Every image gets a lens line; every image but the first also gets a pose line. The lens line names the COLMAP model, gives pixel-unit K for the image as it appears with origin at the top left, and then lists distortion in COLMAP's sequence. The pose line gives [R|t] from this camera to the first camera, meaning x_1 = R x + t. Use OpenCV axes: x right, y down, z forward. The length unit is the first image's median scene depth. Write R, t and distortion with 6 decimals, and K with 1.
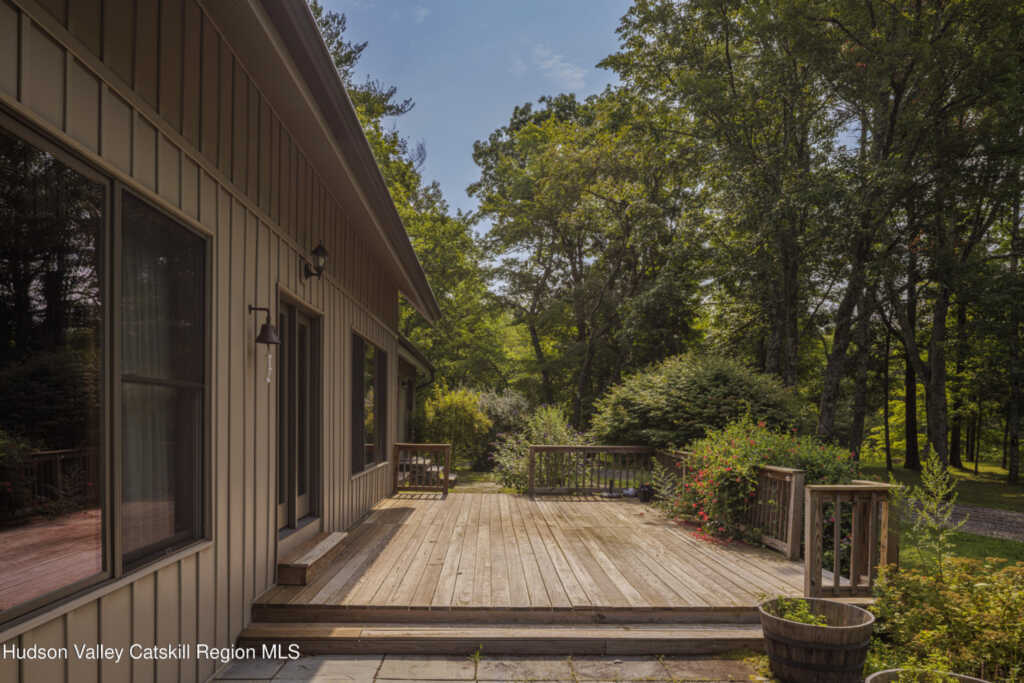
lens RADIAL K [[690.5, 0, 514.0], [0, 690.5, 340.7], [0, 0, 1]] dist [-0.004119, -0.003788]
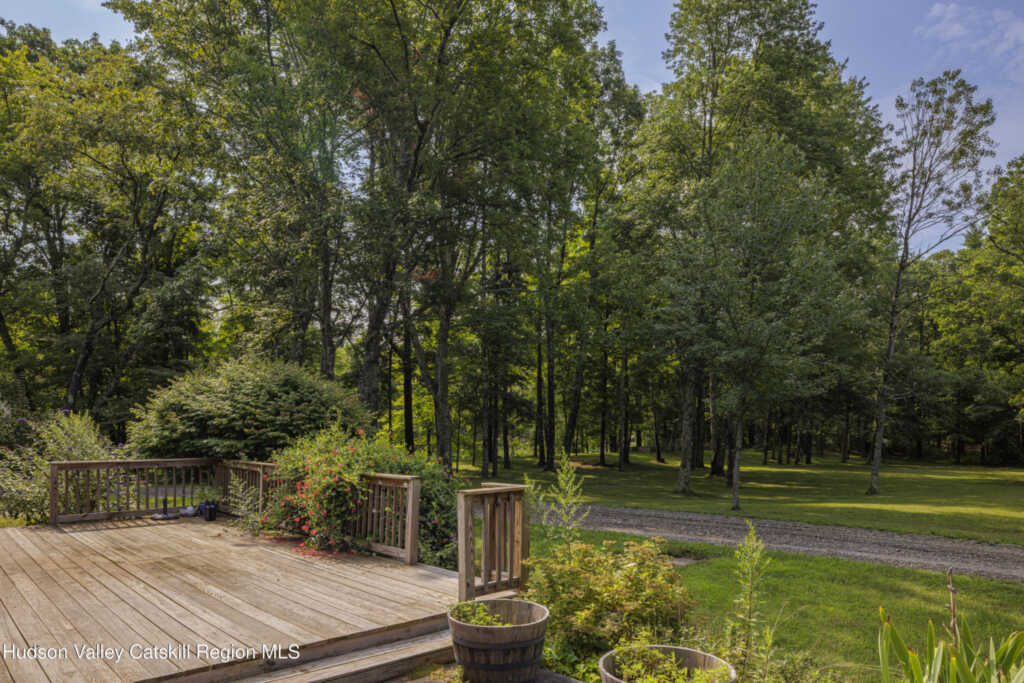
lens RADIAL K [[690.5, 0, 509.6], [0, 690.5, 385.7], [0, 0, 1]] dist [-0.004119, -0.003788]
pose [[0.765084, 0.031514, 0.643159, -0.081354], [-0.066098, 0.997369, 0.029759, 0.008650], [-0.640530, -0.065280, 0.765154, 0.081288]]
